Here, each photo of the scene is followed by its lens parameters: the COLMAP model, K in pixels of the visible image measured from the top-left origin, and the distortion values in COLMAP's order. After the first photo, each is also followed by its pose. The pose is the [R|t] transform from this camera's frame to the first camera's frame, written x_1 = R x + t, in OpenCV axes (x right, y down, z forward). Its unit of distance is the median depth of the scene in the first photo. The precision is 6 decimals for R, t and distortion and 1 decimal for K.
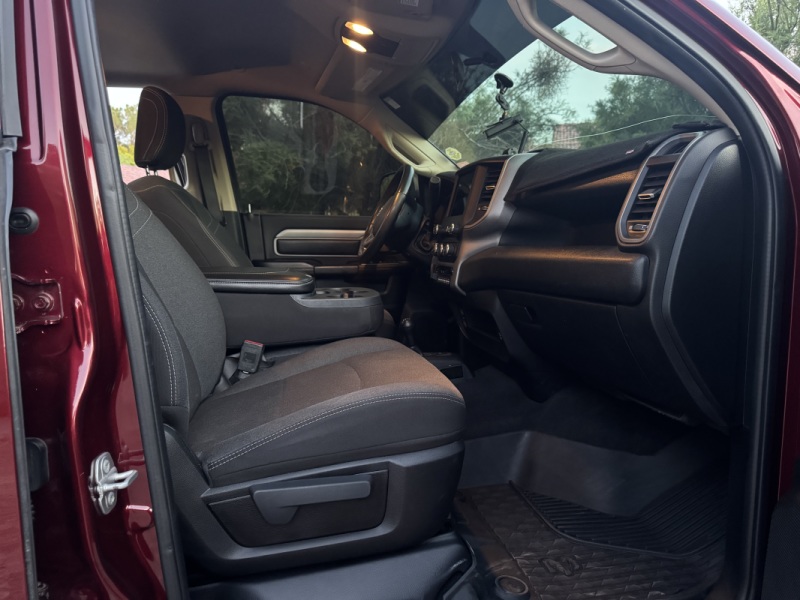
lens RADIAL K [[595.4, 0, 403.0], [0, 595.4, 302.2], [0, 0, 1]] dist [0.058388, -0.081537]
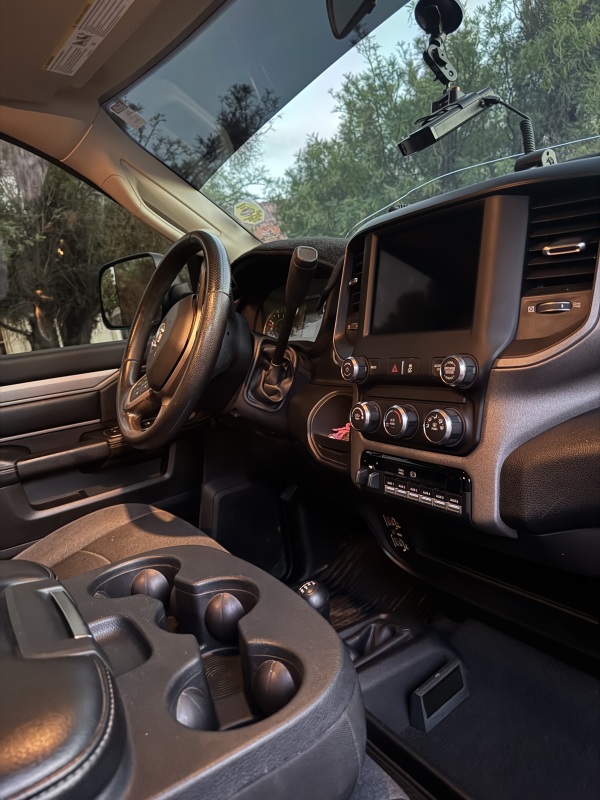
lens RADIAL K [[562.9, 0, 299.2], [0, 562.9, 395.3], [0, 0, 1]] dist [0.043070, -0.061385]
pose [[0.916036, -0.182139, 0.357357, -0.098945], [0.174650, 0.983180, 0.053420, -0.105374], [-0.361076, 0.013478, 0.932439, 0.516751]]
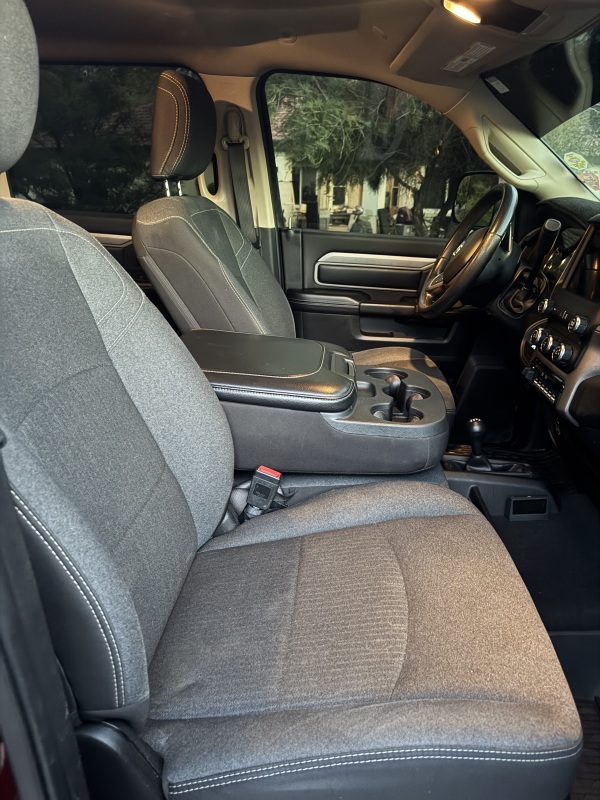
lens RADIAL K [[572.8, 0, 284.1], [0, 572.8, 403.9], [0, 0, 1]] dist [0.109180, -0.202990]
pose [[0.960318, 0.136774, -0.243067, -0.042118], [-0.071213, 0.962857, 0.260451, -0.133341], [0.269662, -0.232806, 0.934390, 0.220176]]
